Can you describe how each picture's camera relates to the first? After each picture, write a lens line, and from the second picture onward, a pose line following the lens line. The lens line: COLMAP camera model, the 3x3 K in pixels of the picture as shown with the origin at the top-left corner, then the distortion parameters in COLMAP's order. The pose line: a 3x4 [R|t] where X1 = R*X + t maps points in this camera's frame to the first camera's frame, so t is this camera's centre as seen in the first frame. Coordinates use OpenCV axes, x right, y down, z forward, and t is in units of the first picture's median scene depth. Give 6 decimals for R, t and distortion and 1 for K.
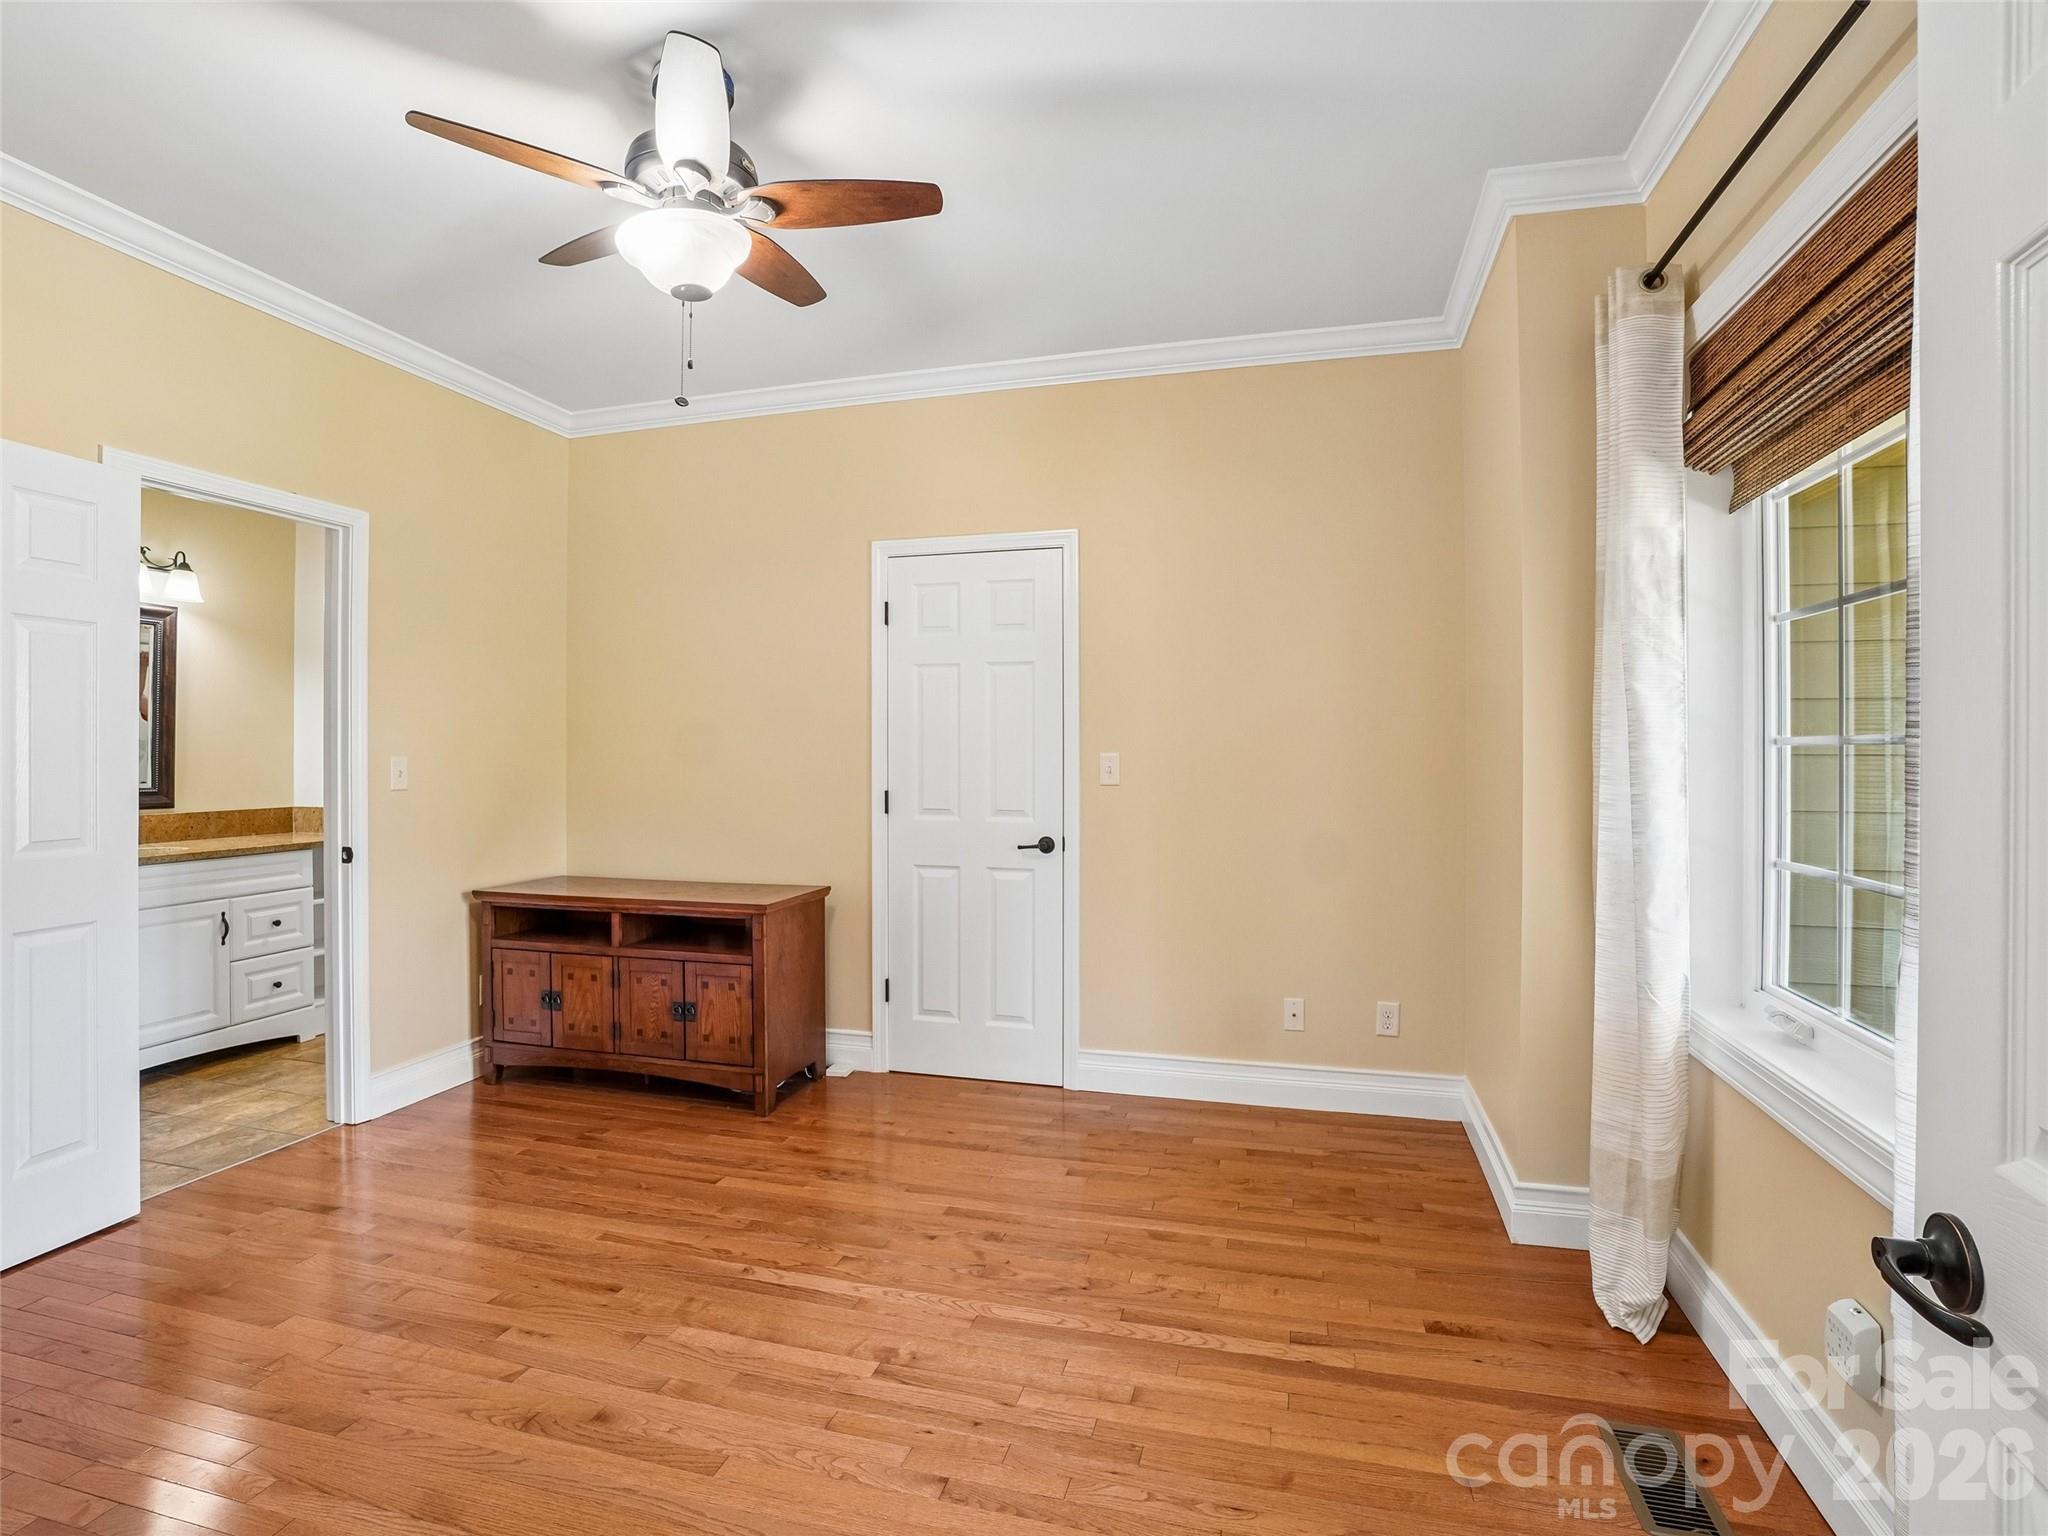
lens RADIAL K [[1012.4, 0, 1032.3], [0, 1012.4, 757.9], [0, 0, 1]] dist [-0.040799, 0.000989]
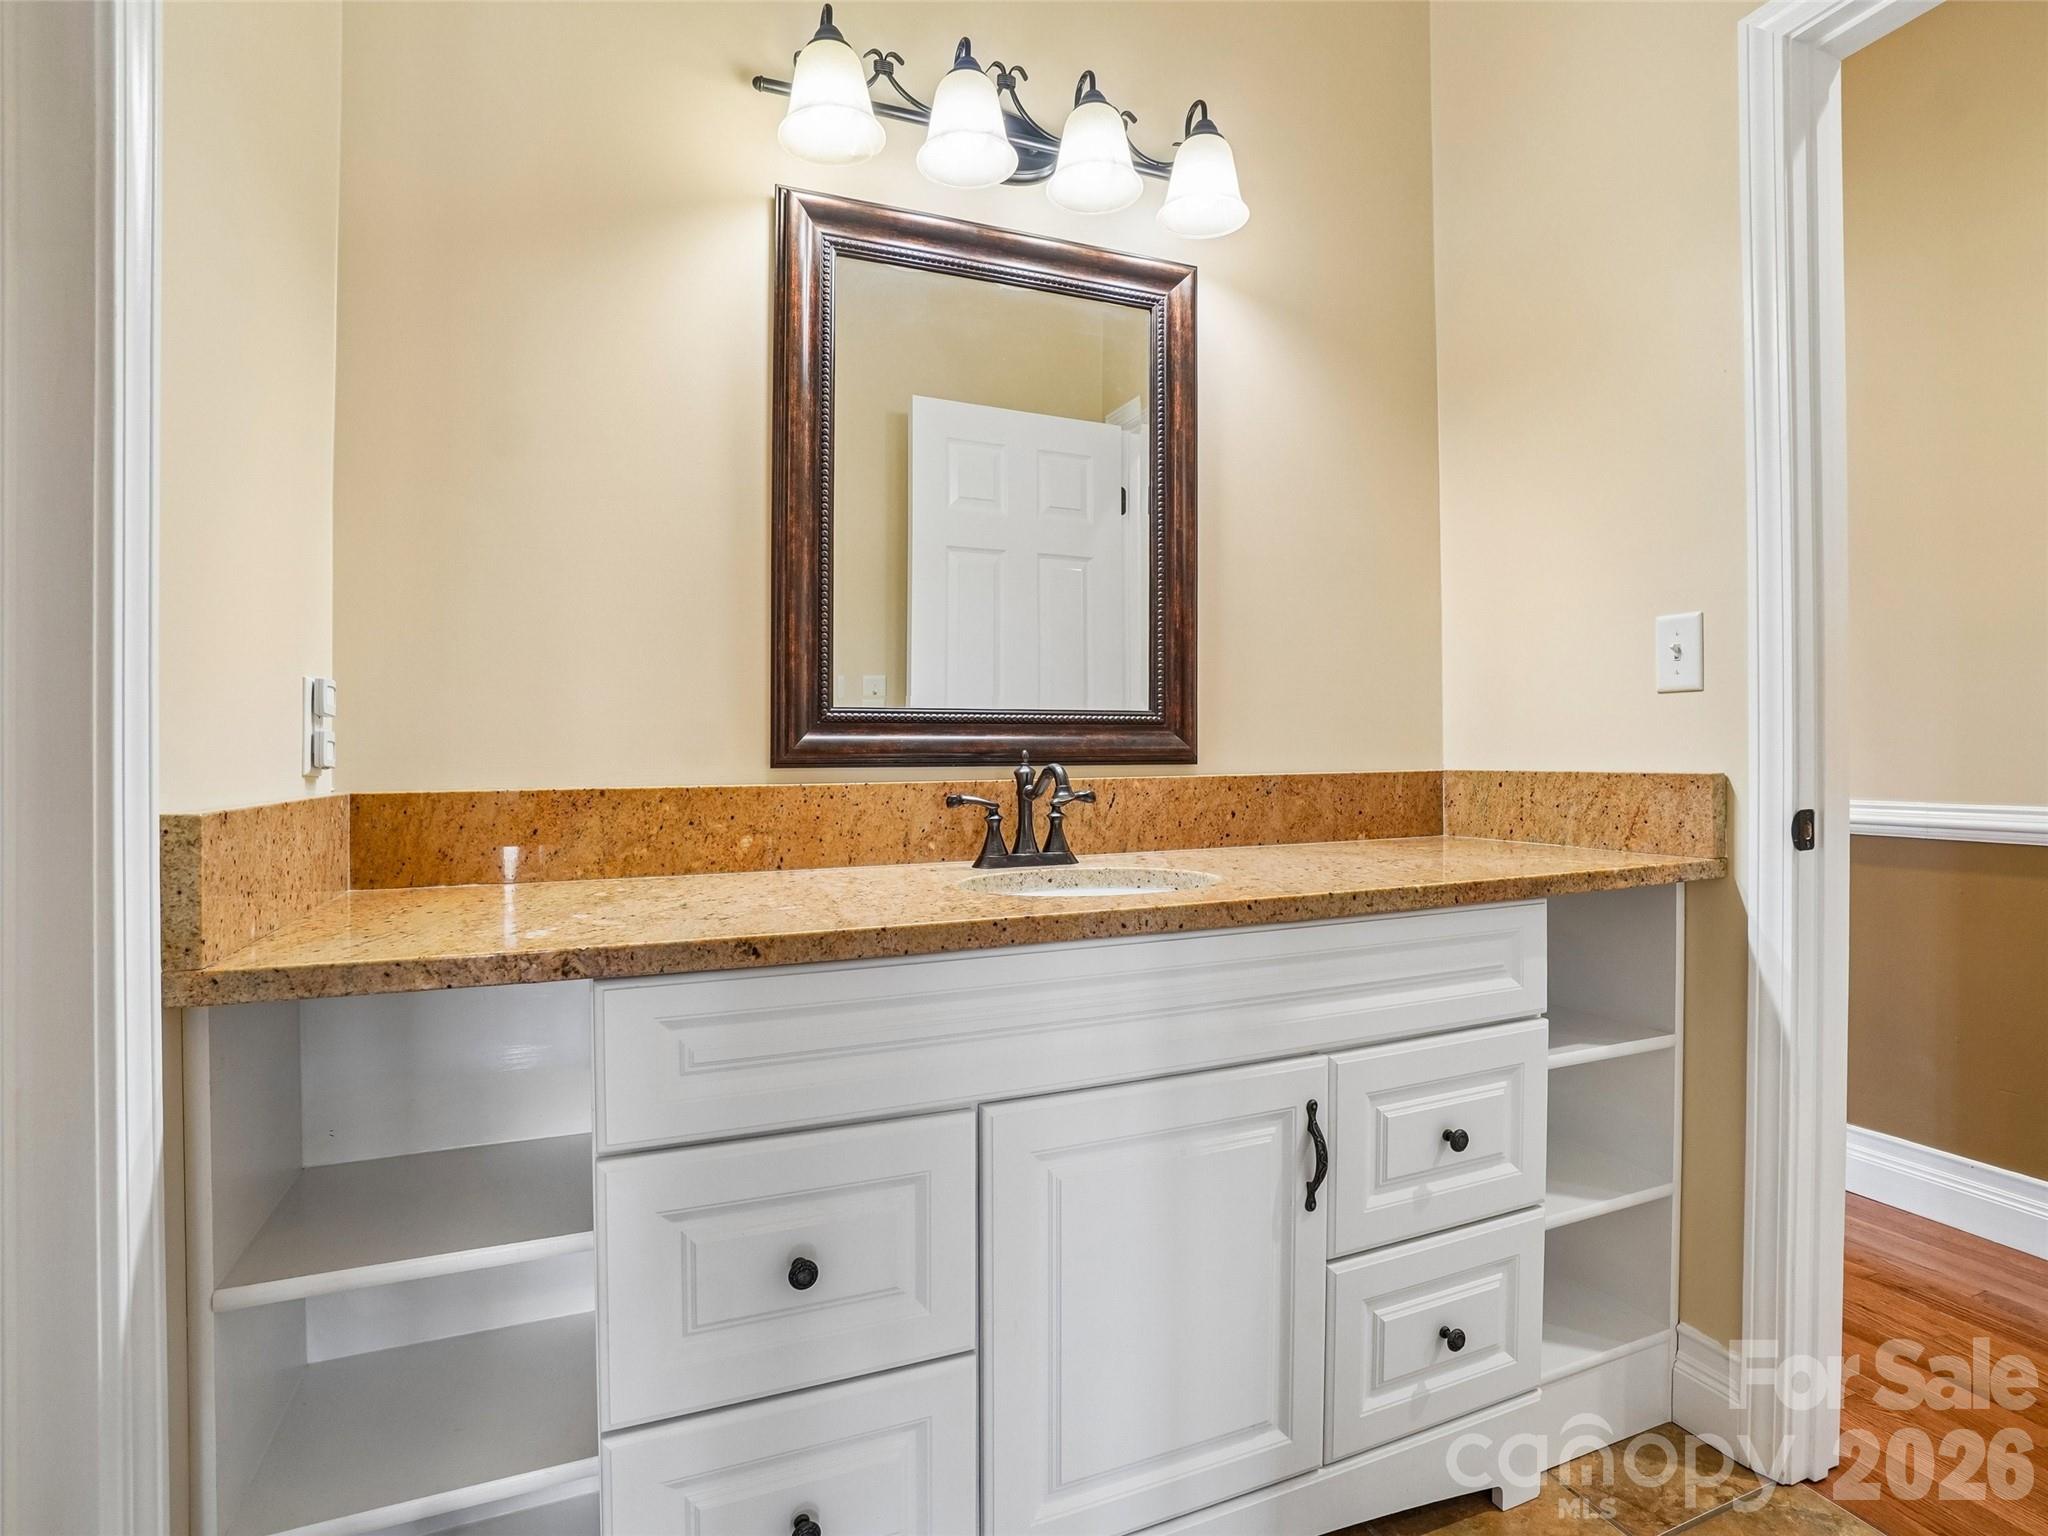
lens RADIAL K [[1012.4, 0, 1032.3], [0, 1012.4, 757.9], [0, 0, 1]] dist [-0.040799, 0.000989]
pose [[0.608900, -0.004320, -0.793236, -0.644719], [0.005537, 0.999984, -0.001195, 0.053413], [0.793228, -0.003665, 0.608914, 0.763135]]
